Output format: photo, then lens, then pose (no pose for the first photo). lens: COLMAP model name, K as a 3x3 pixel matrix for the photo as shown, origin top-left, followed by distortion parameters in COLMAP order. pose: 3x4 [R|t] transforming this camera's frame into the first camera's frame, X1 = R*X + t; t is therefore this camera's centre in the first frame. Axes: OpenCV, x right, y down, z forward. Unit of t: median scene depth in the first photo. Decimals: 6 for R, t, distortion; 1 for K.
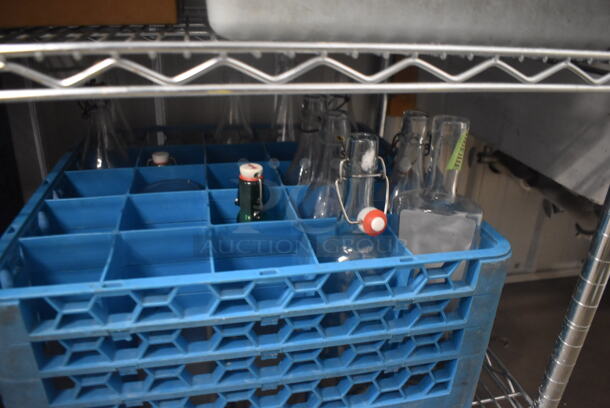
lens RADIAL K [[473.9, 0, 305.0], [0, 473.9, 204.0], [0, 0, 1]] dist [-0.095709, 0.013378]
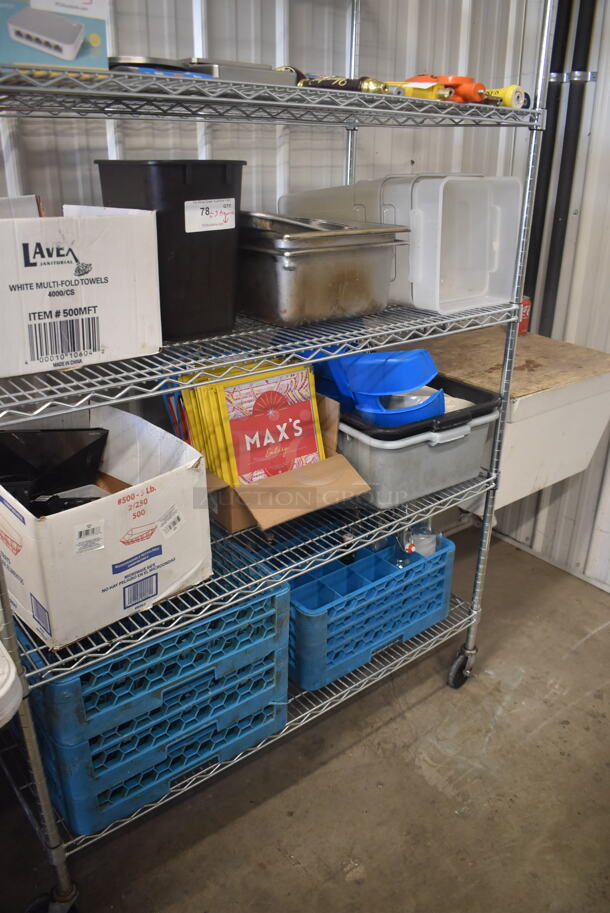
lens RADIAL K [[709.3, 0, 305.0], [0, 709.3, 456.5], [0, 0, 1]] dist [-0.095709, 0.013378]
pose [[0.900247, -0.204415, 0.384409, -1.825307], [0.204541, 0.977997, 0.041050, -0.756448], [-0.384342, 0.041673, 0.922250, -2.478030]]
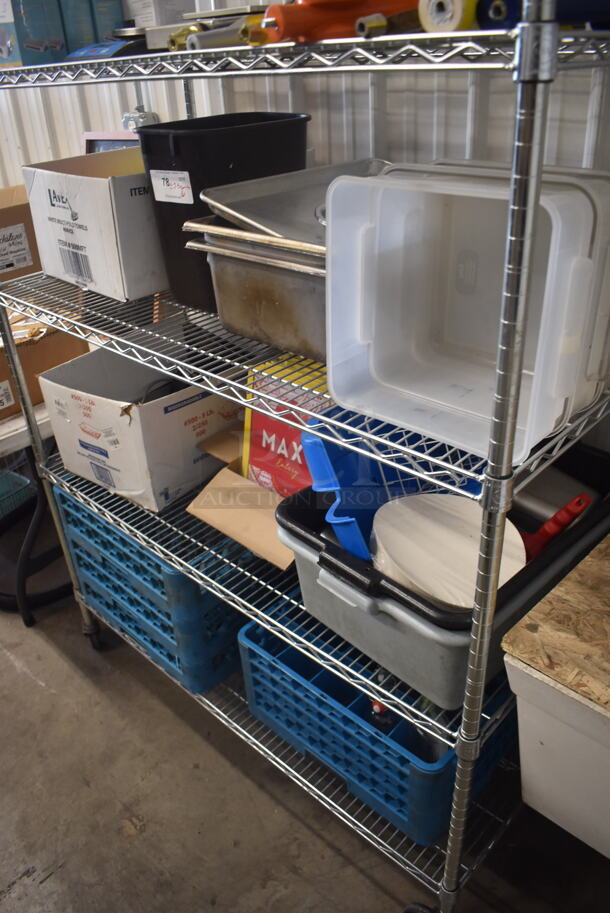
lens RADIAL K [[709.3, 0, 305.0], [0, 709.3, 456.5], [0, 0, 1]] dist [-0.095709, 0.013378]
pose [[0.542699, 0.360471, -0.758643, 1.727516], [-0.270282, 0.930130, 0.248606, -1.485515], [0.795252, 0.070129, 0.602210, -0.962852]]
